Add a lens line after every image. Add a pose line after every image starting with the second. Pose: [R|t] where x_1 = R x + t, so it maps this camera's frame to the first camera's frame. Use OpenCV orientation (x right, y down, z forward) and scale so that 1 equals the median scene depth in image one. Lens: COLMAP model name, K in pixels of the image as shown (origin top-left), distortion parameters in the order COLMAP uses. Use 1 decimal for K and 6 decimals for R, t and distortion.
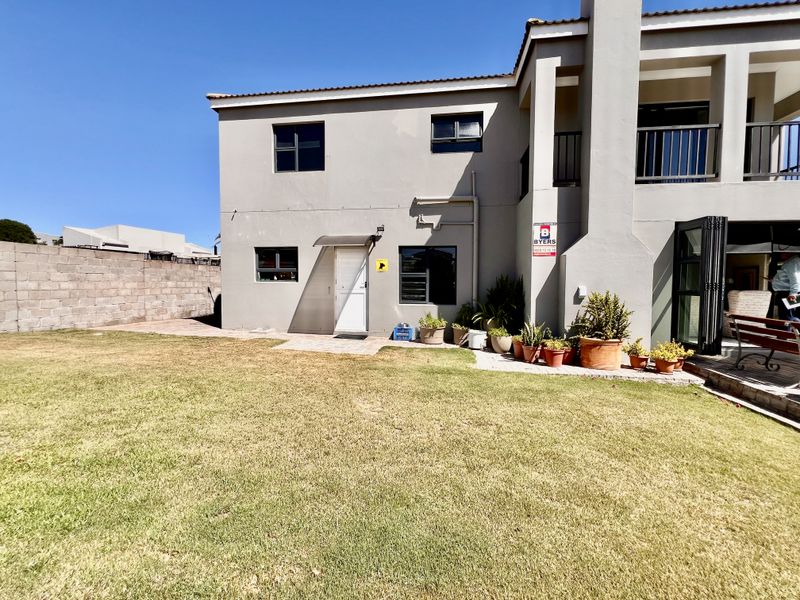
lens RADIAL K [[353.6, 0, 398.4], [0, 353.6, 300.1], [0, 0, 1]] dist [-0.001767, 0.000431]
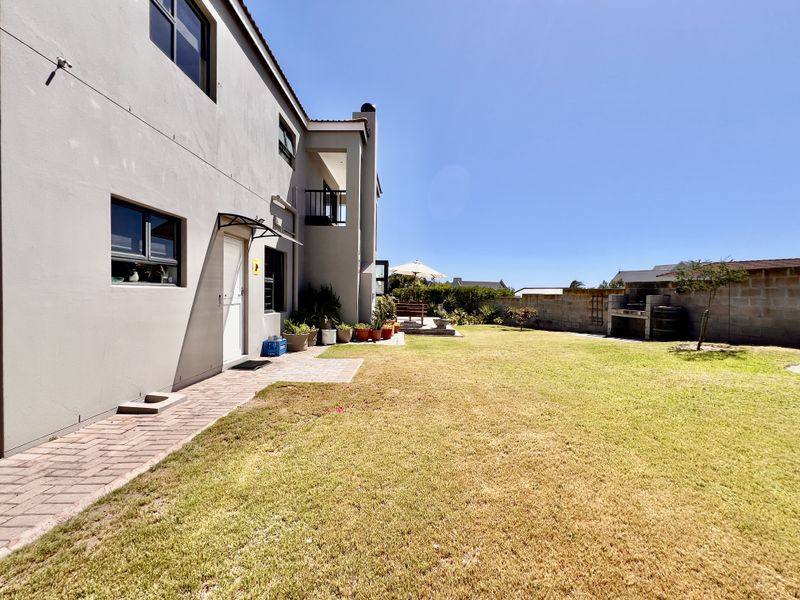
lens RADIAL K [[353.6, 0, 398.4], [0, 353.6, 300.1], [0, 0, 1]] dist [-0.001767, 0.000431]
pose [[-0.117230, -0.025753, 0.992771, -0.833048], [0.049062, 0.998293, 0.031690, -0.033022], [-0.991892, 0.052422, -0.115767, 0.753806]]
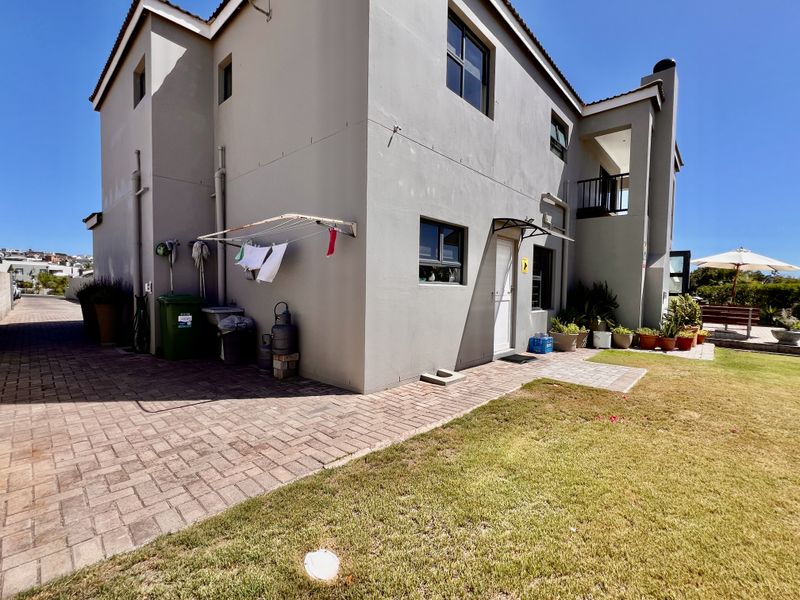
lens RADIAL K [[353.6, 0, 398.4], [0, 353.6, 300.1], [0, 0, 1]] dist [-0.001767, 0.000431]
pose [[0.566808, -0.025415, 0.823457, -0.855491], [0.036631, 0.999313, 0.005629, -0.032893], [-0.823035, 0.026973, 0.567350, 0.751409]]
